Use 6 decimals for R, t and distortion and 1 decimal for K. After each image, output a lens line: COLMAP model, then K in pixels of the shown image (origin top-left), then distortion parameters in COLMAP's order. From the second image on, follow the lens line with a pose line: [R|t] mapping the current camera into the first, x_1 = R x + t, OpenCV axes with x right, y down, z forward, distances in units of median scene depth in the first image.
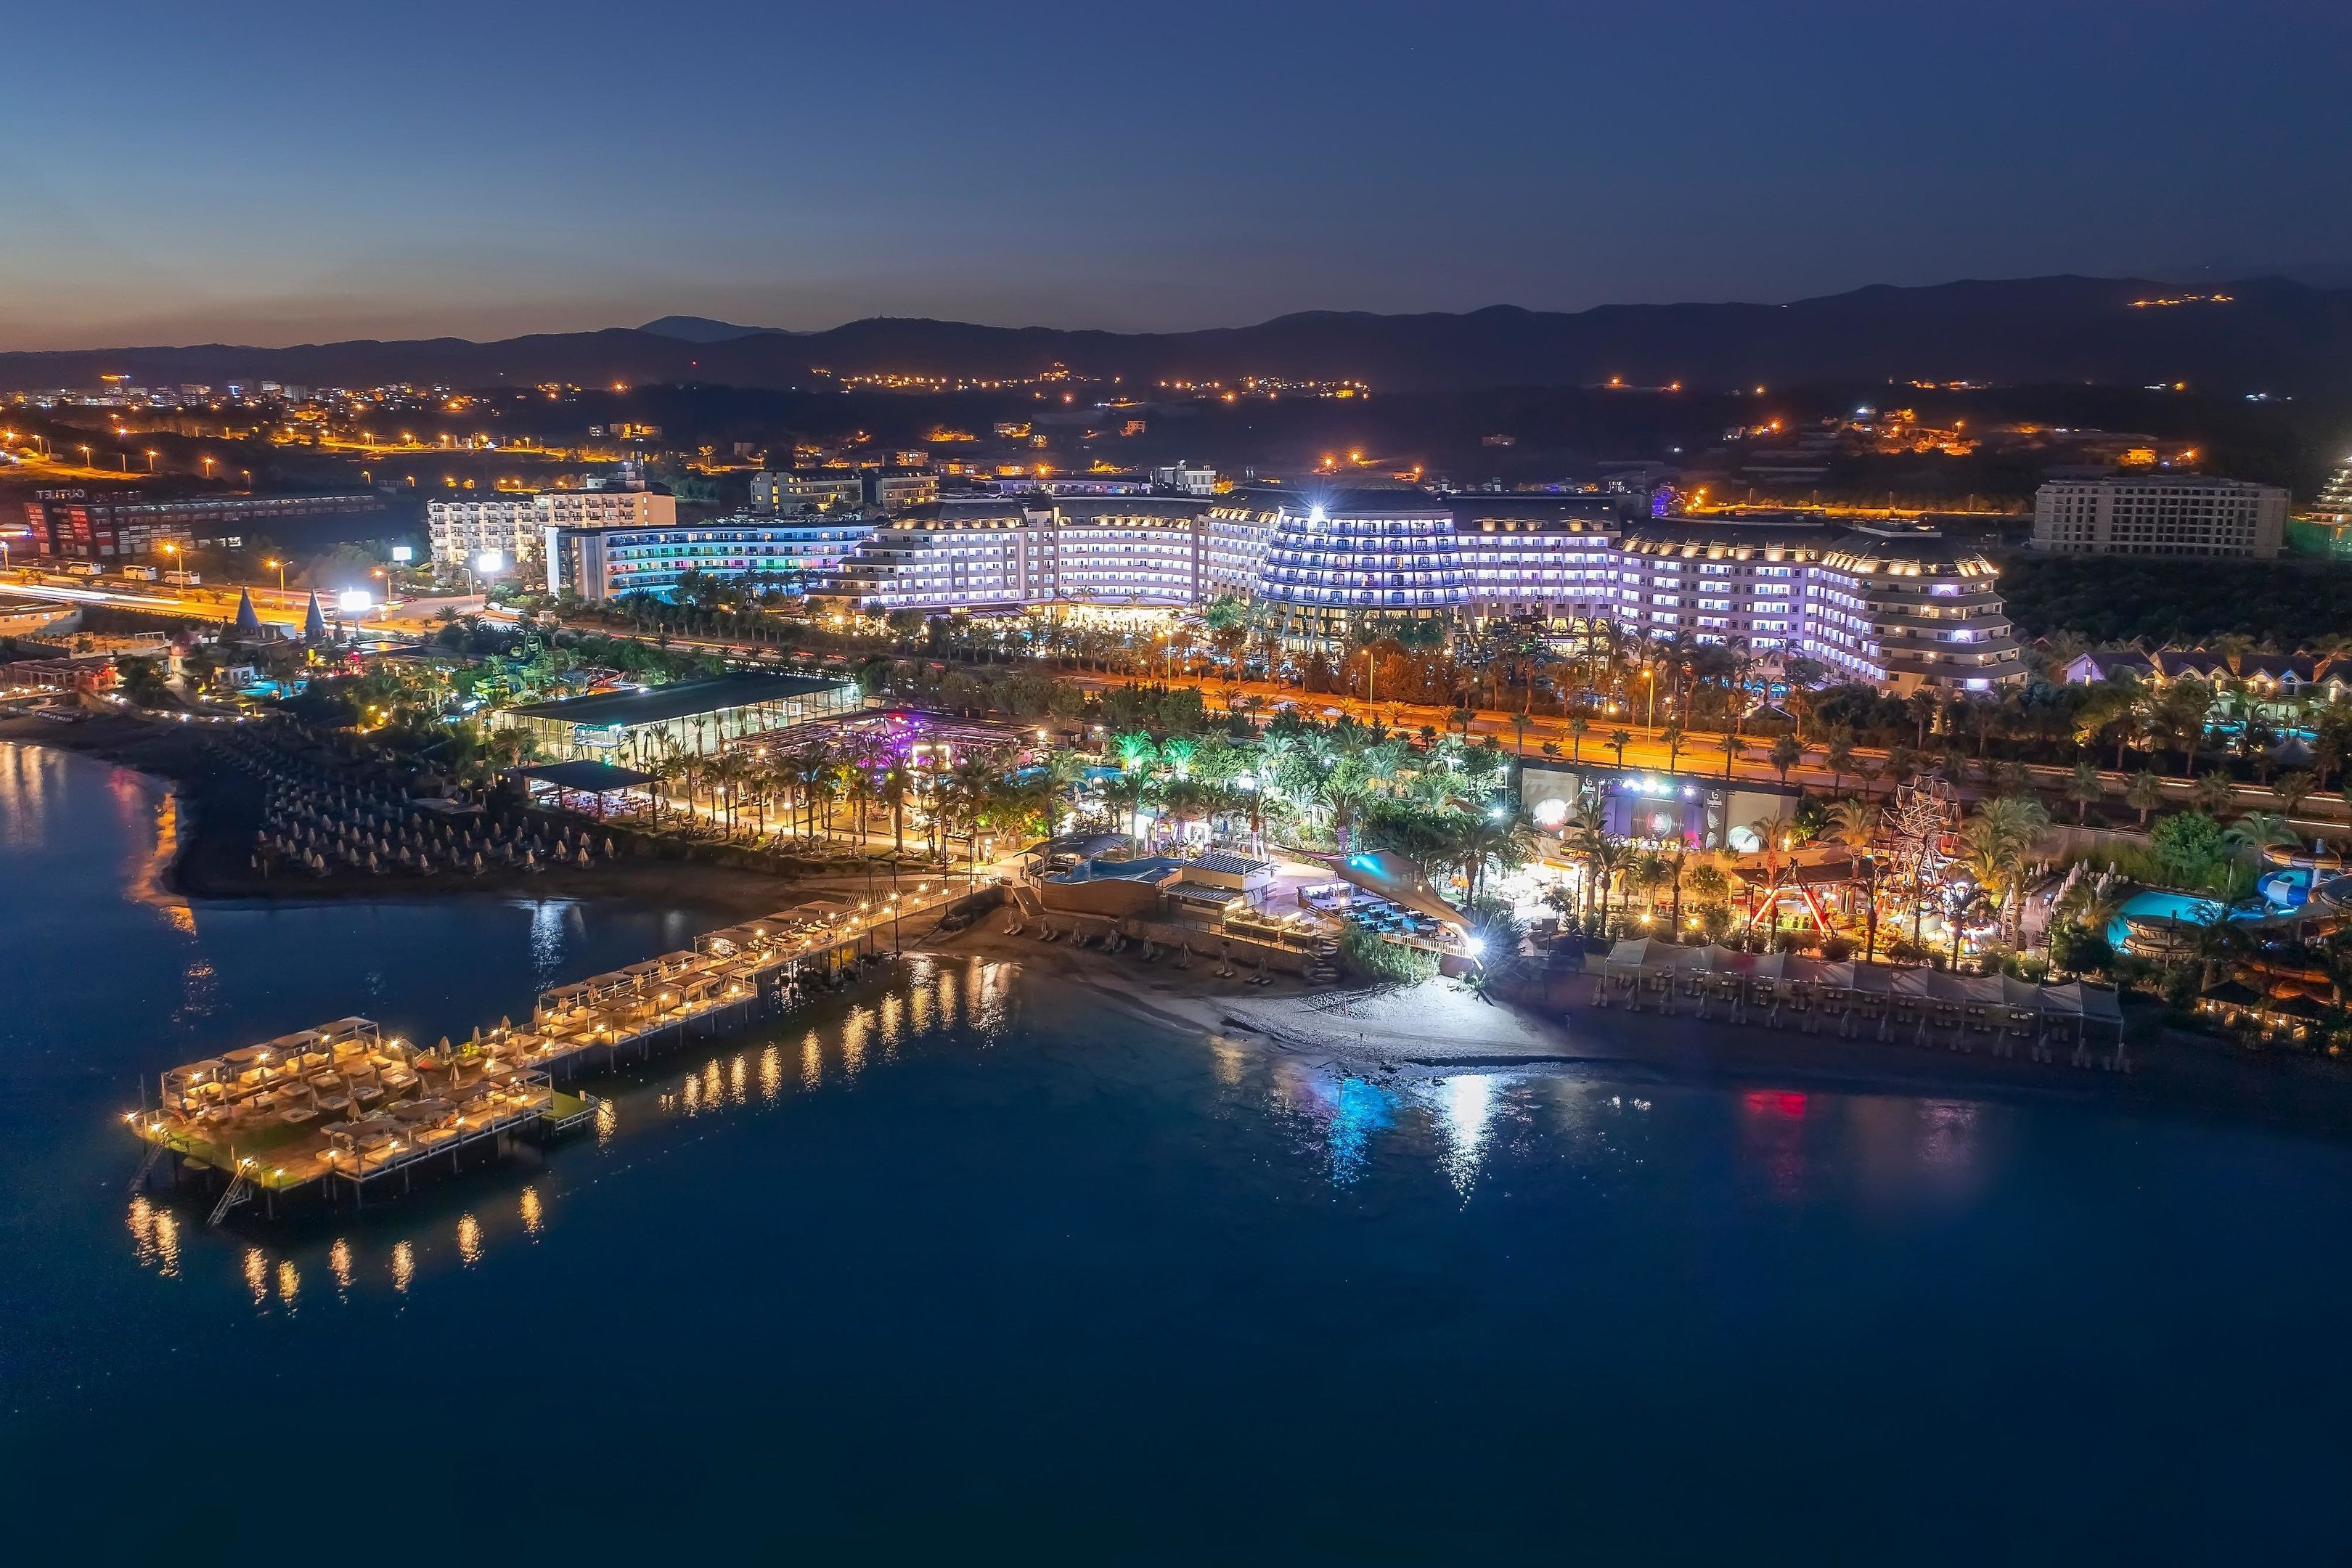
lens RADIAL K [[1954.7, 0, 1180.1], [0, 1954.7, 781.8], [0, 0, 1]] dist [-0.006188, 0.004215]
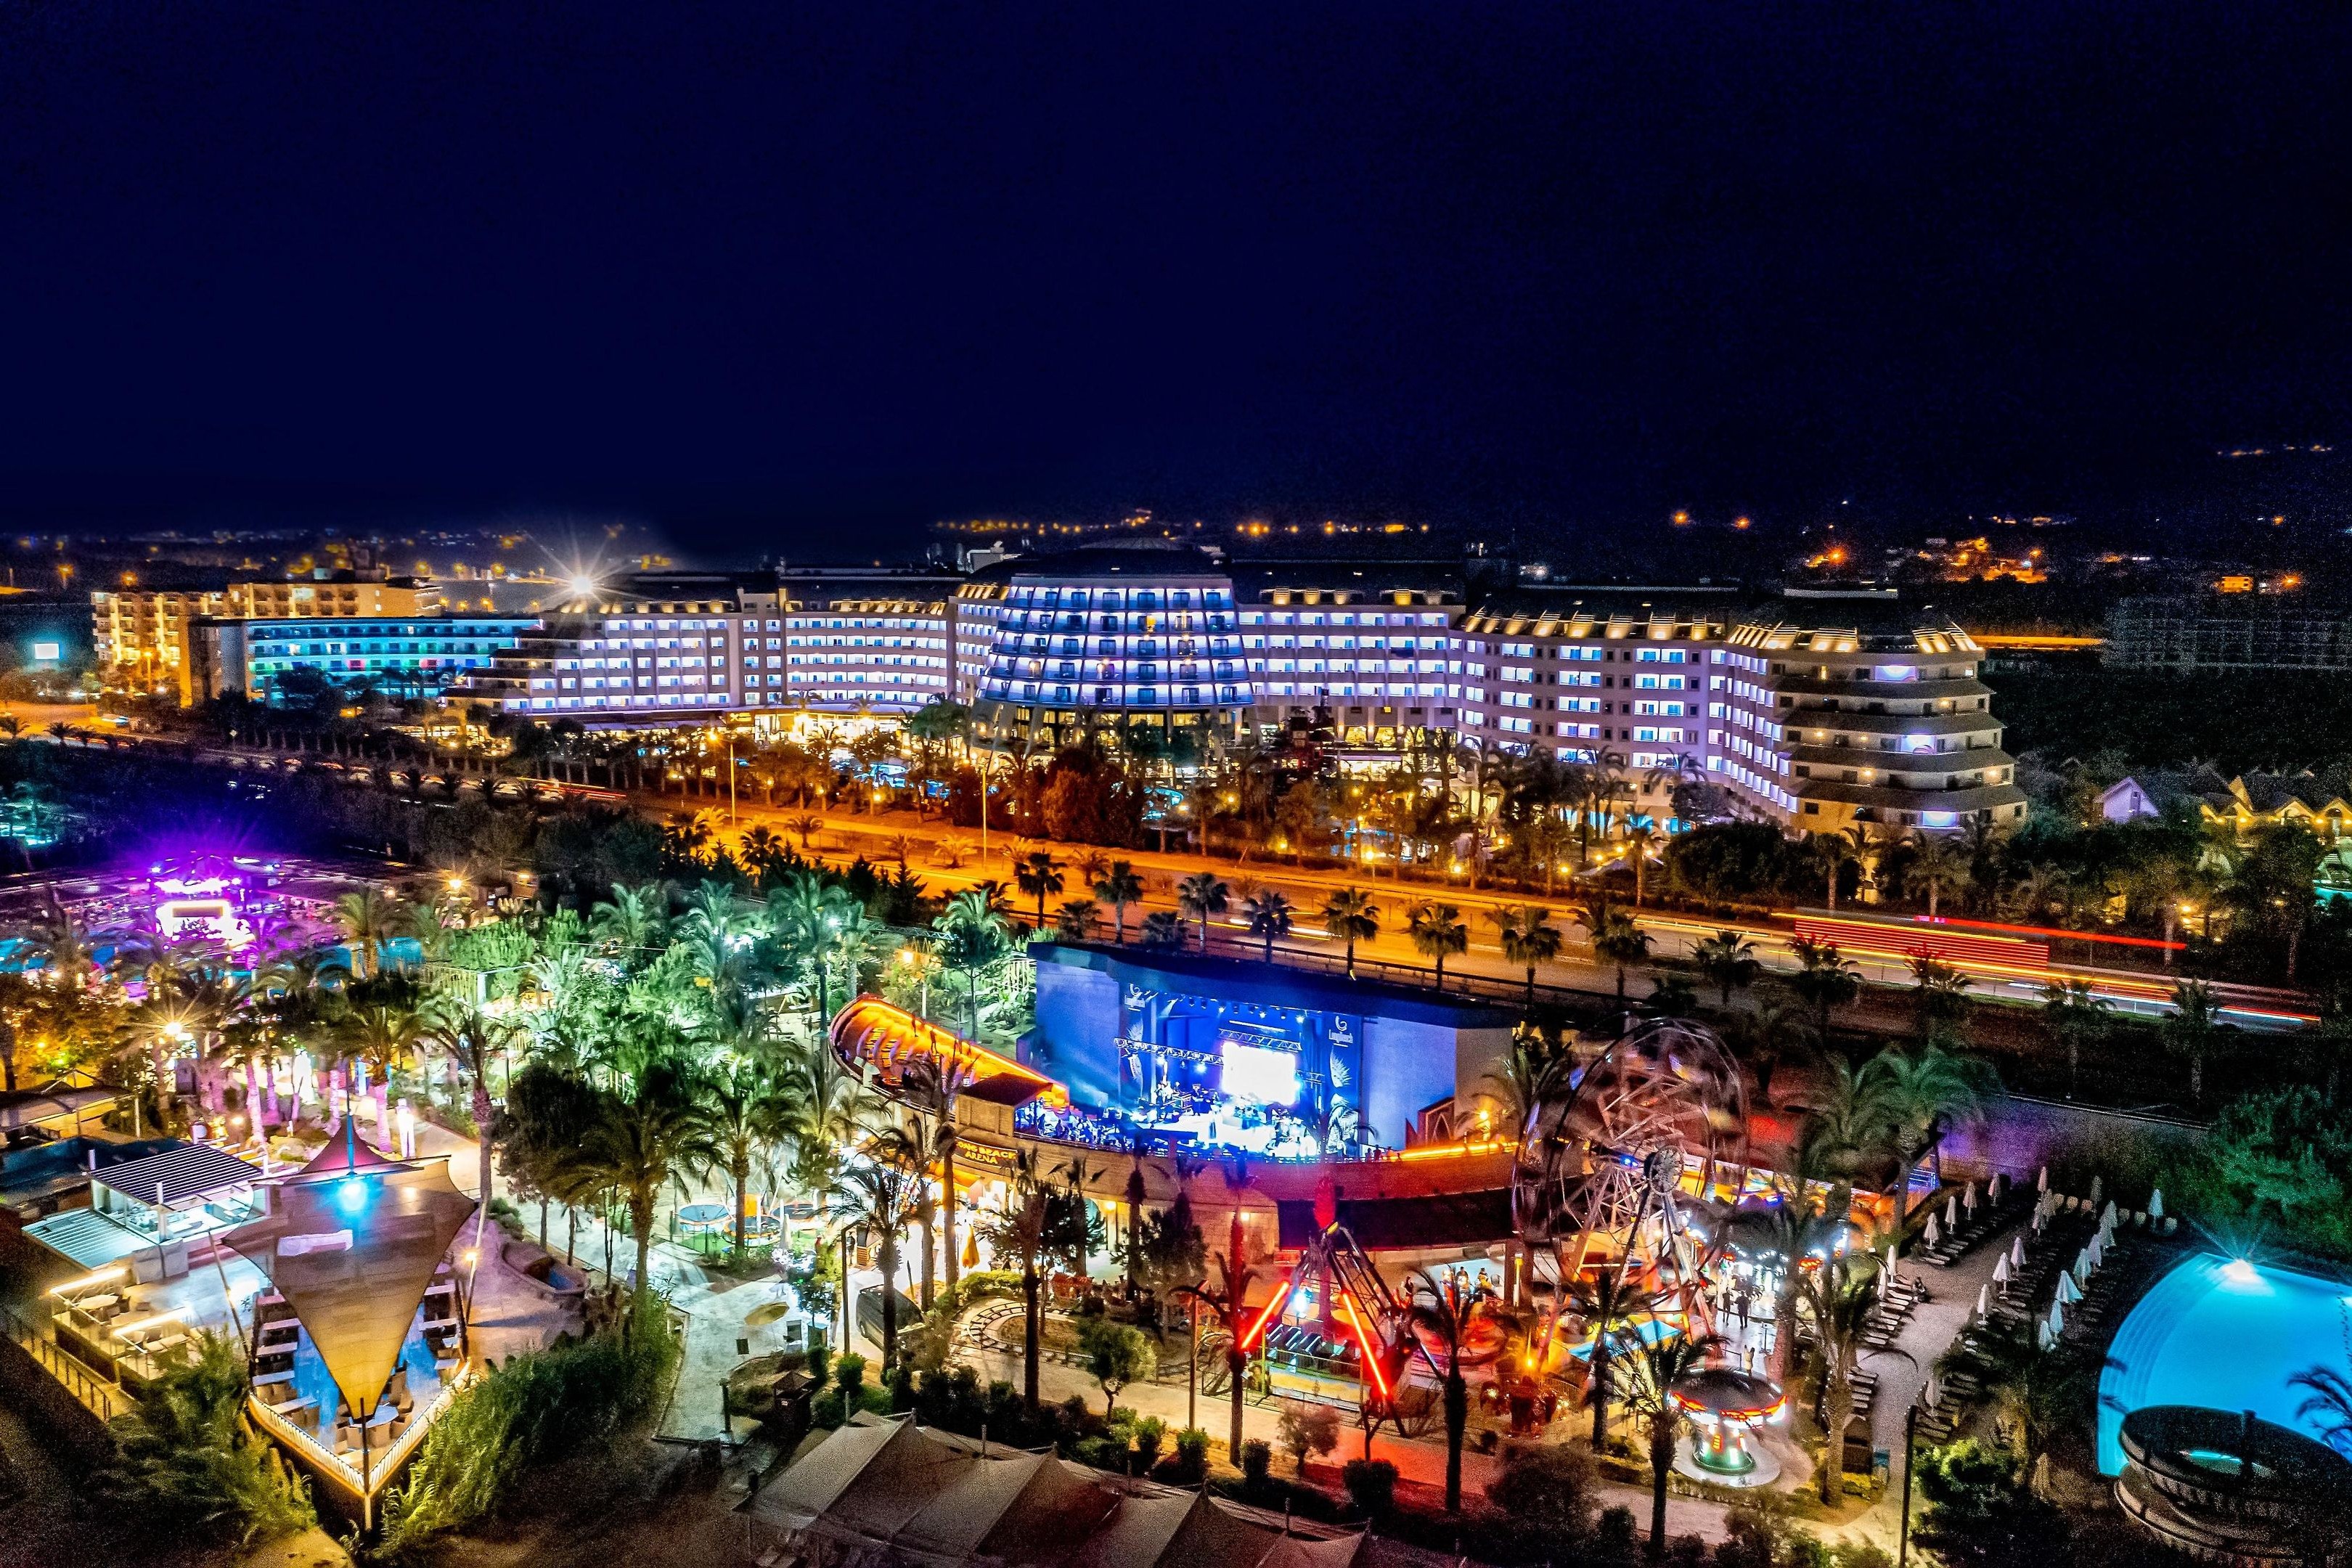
lens RADIAL K [[1954.7, 0, 1180.1], [0, 1954.7, 781.8], [0, 0, 1]] dist [-0.006188, 0.004215]
pose [[0.998991, 0.007623, -0.044251, 0.153868], [-0.010866, 0.997236, -0.073501, -0.010851], [0.043568, 0.073907, 0.996313, 0.292899]]
